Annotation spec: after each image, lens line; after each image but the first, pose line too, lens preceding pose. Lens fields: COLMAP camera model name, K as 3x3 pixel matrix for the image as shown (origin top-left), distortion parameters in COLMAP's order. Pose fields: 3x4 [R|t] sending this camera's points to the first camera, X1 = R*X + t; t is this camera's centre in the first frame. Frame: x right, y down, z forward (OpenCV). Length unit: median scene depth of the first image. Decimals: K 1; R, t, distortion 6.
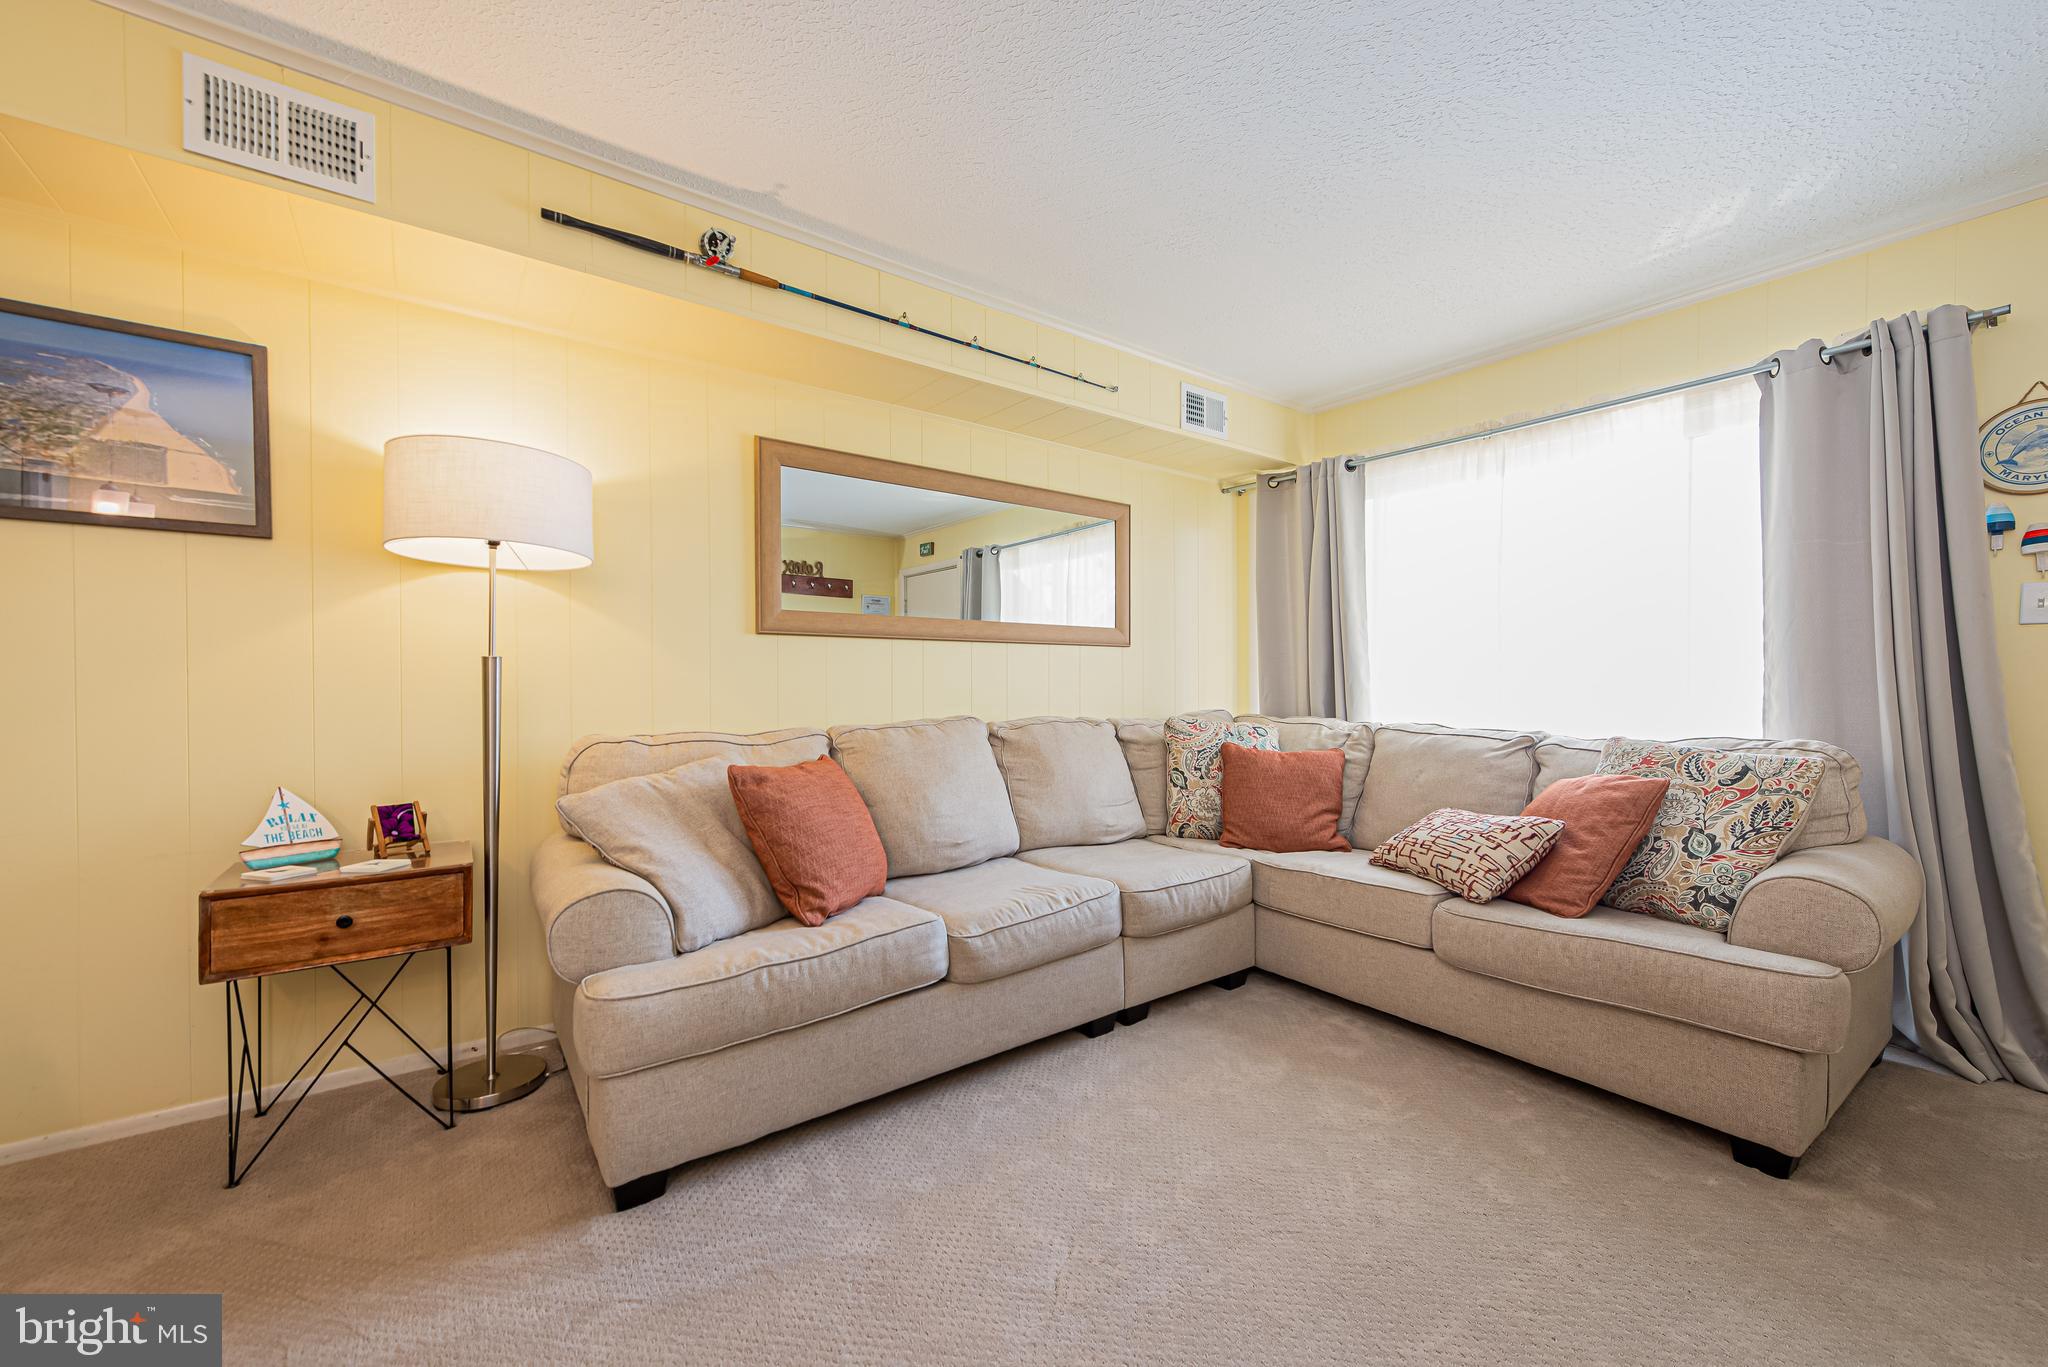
lens RADIAL K [[809.3, 0, 1031.6], [0, 809.3, 688.7], [0, 0, 1]] dist [0.000293, -0.000327]
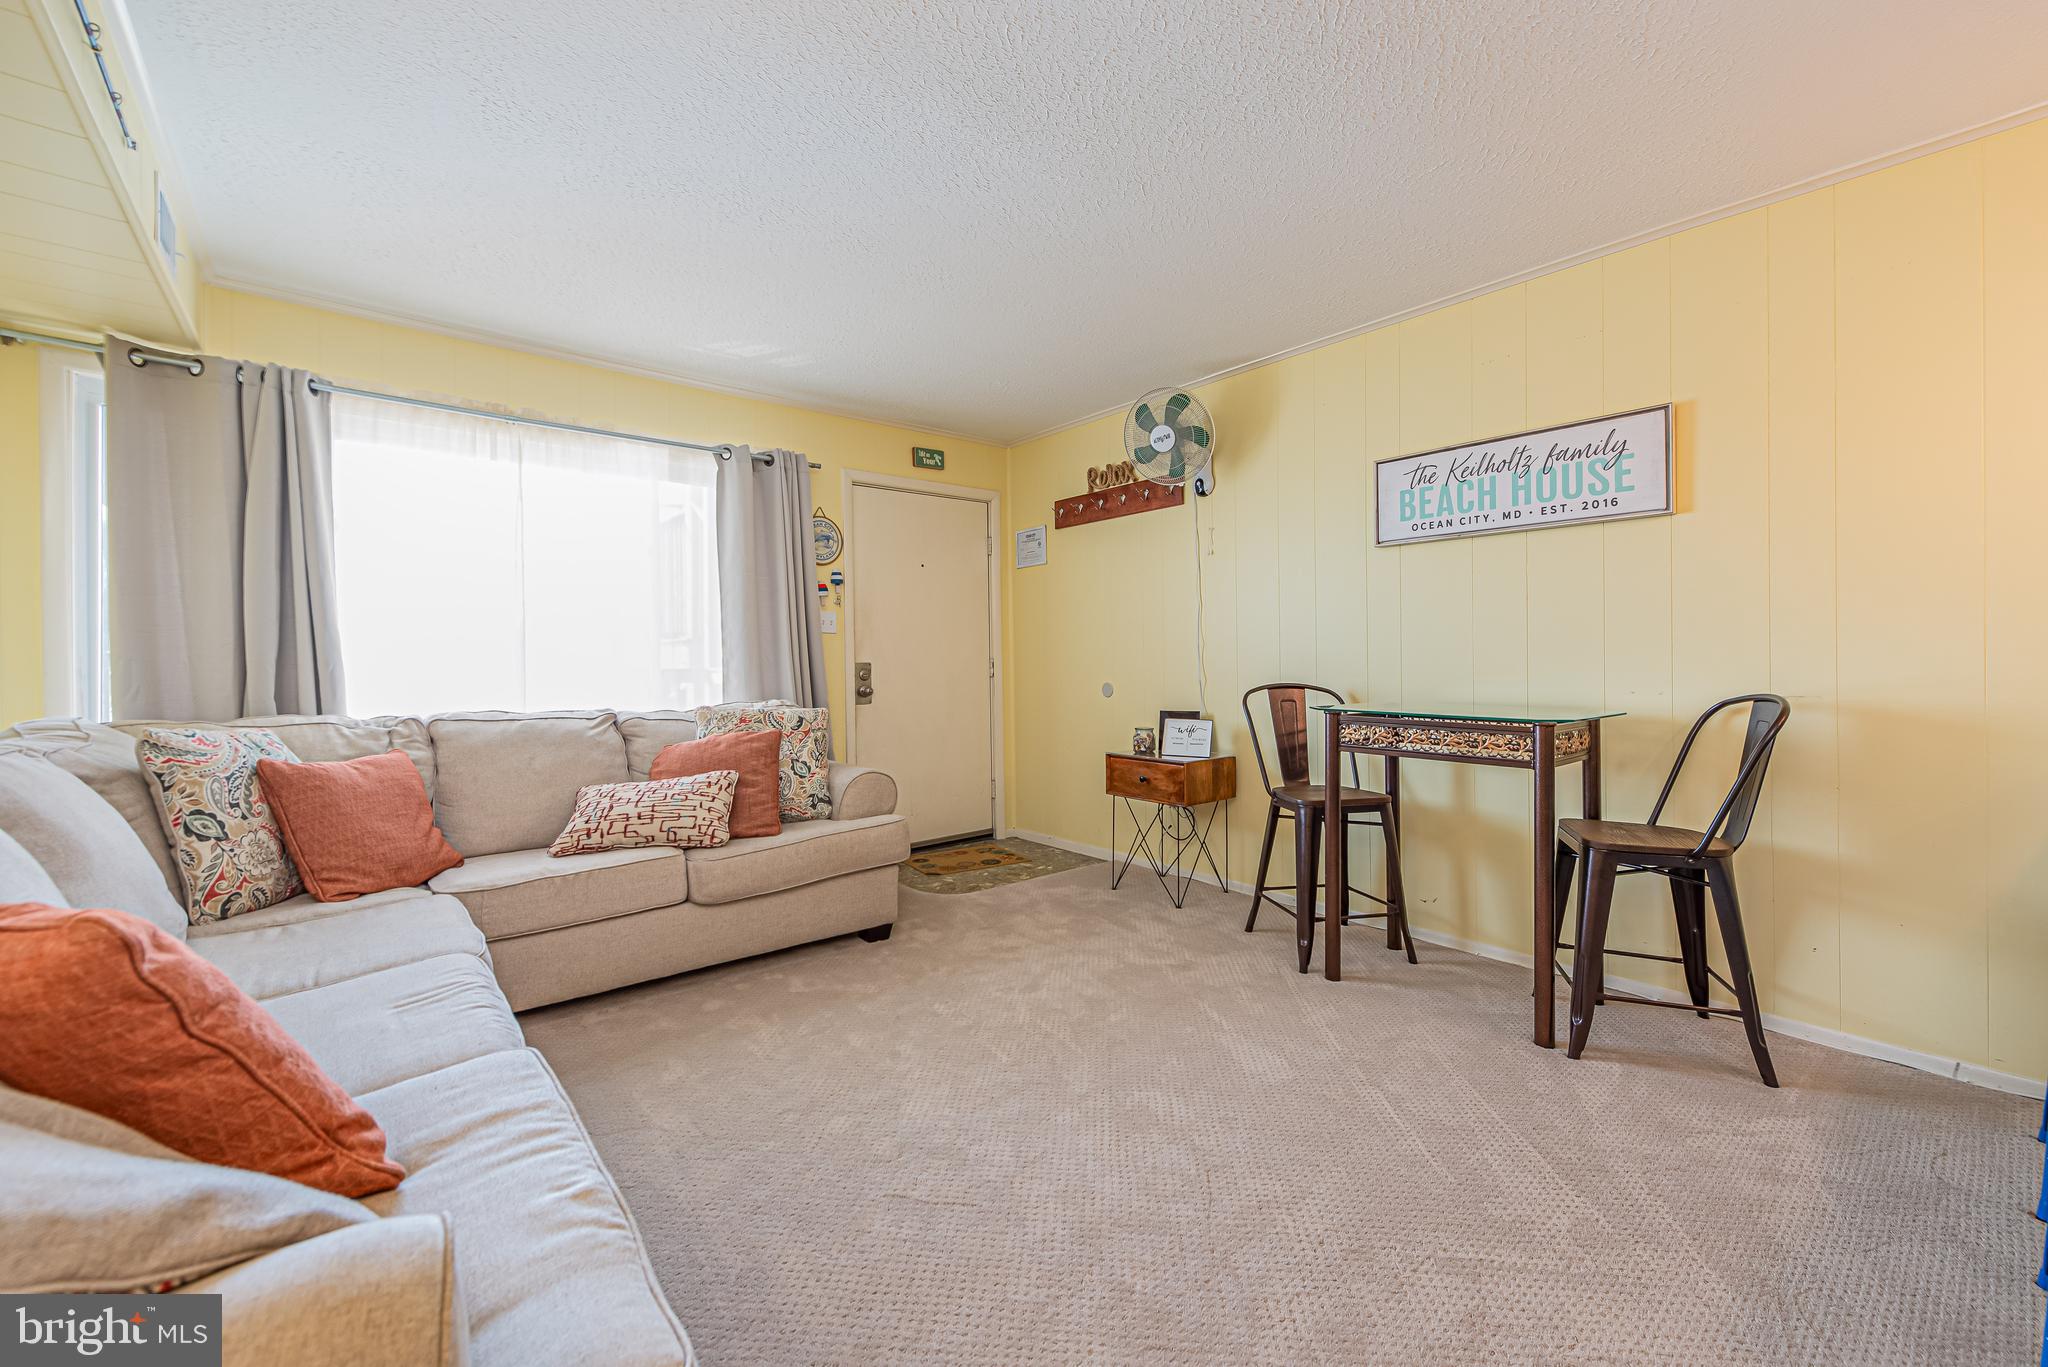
lens RADIAL K [[809.3, 0, 1040.9], [0, 809.3, 664.6], [0, 0, 1]] dist [0.000293, -0.000327]
pose [[-0.066391, -0.004059, 0.997785, -0.573678], [0.016989, 0.999842, 0.005198, -0.005013], [-0.997649, 0.017297, -0.066312, 0.493983]]
